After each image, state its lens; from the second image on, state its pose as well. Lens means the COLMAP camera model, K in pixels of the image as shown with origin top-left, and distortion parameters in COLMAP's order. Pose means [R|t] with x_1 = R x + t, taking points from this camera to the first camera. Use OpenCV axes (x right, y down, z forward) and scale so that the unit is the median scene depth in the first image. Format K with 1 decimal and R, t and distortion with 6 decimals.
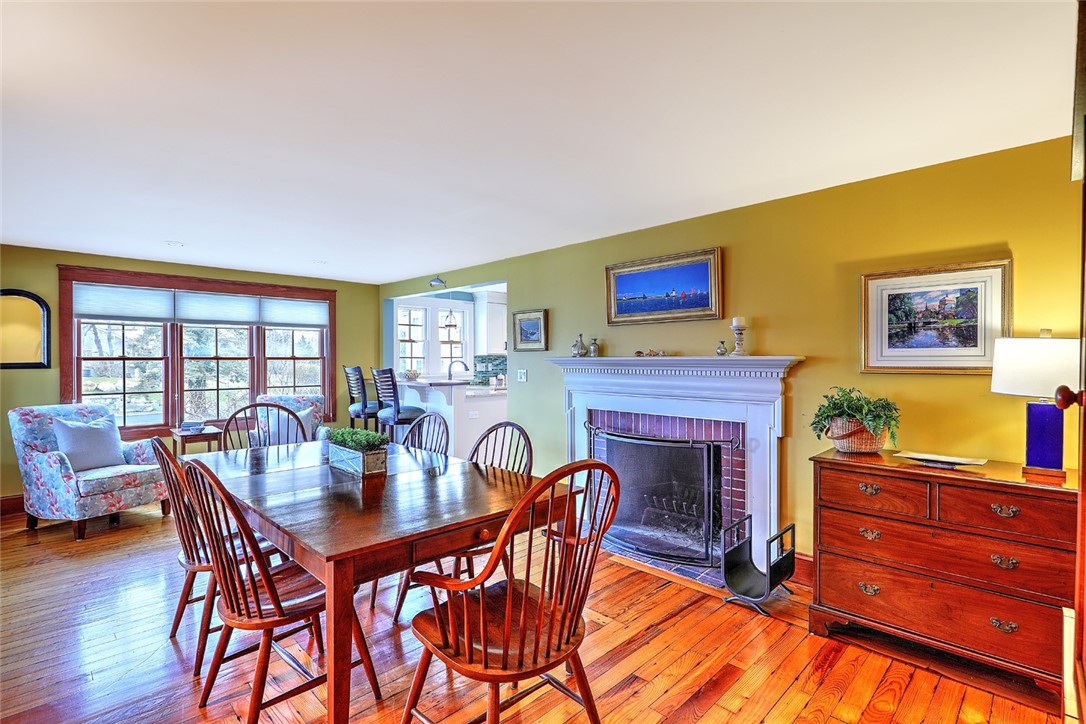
lens RADIAL K [[517.3, 0, 541.3], [0, 517.3, 359.8], [0, 0, 1]] dist [0.001757, 0.000322]
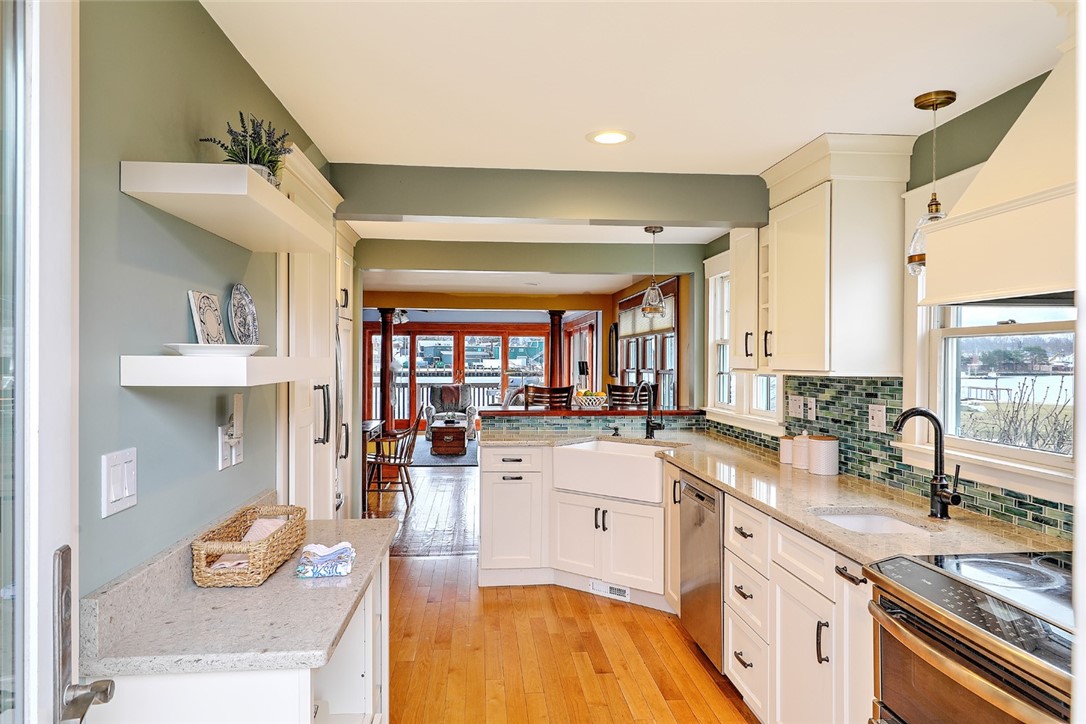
lens RADIAL K [[726.0, 0, 542.4], [0, 726.0, 363.4], [0, 0, 1]] dist [0.035714, 0.004481]
pose [[-0.642014, 0.002527, -0.766689, 0.765890], [-0.005341, 0.999956, 0.007769, -0.037249], [0.766674, 0.009083, -0.641972, 2.444794]]
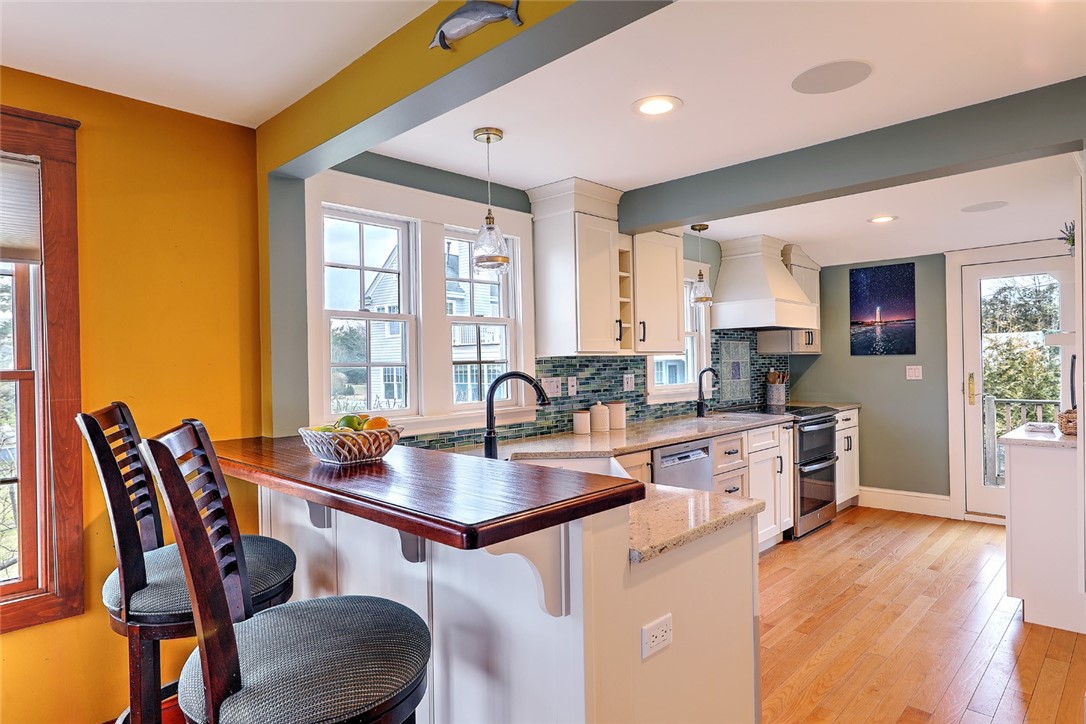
lens RADIAL K [[614.4, 0, 542.9], [0, 614.4, 363.3], [0, 0, 1]] dist [0.001548, -0.000146]
pose [[0.999532, -0.021053, 0.022192, -0.275473], [0.021133, 0.999771, -0.003367, -0.005223], [-0.022116, 0.003834, 0.999748, 1.125205]]
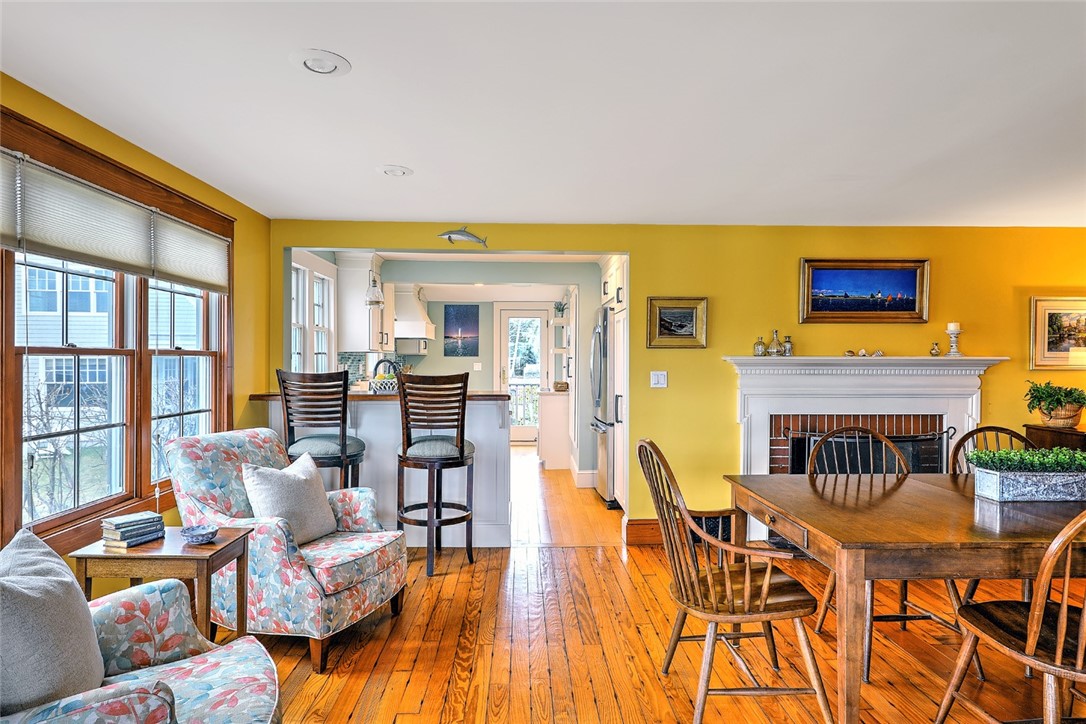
lens RADIAL K [[614.4, 0, 538.4], [0, 614.4, 363.9], [0, 0, 1]] dist [0.001548, -0.000146]
pose [[0.680056, -0.001921, 0.733157, -1.054539], [-0.002504, 0.999985, 0.004942, 0.003876], [-0.733156, -0.005197, 0.680041, 0.634230]]
